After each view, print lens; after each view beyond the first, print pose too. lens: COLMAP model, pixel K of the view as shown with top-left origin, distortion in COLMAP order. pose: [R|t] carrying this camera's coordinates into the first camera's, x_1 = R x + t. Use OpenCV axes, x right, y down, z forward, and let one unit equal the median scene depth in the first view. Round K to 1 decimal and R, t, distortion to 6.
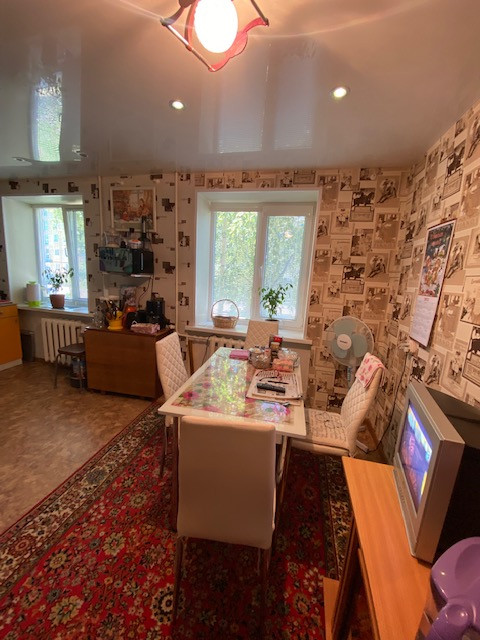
lens RADIAL K [[258.4, 0, 241.1], [0, 258.4, 320.4], [0, 0, 1]] dist [0.017677, -0.020778]
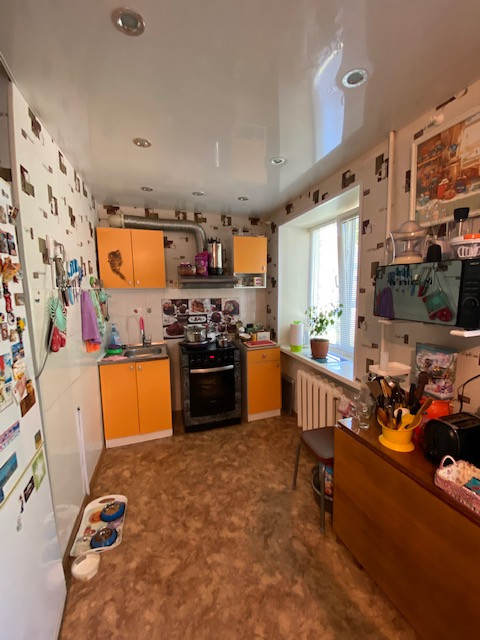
lens RADIAL K [[258.4, 0, 241.1], [0, 258.4, 320.4], [0, 0, 1]] dist [0.017677, -0.020778]
pose [[0.520144, 0.040624, -0.853112, -0.240893], [-0.108782, 0.993884, -0.018997, -0.136241], [0.847123, 0.102684, 0.521382, 0.500236]]
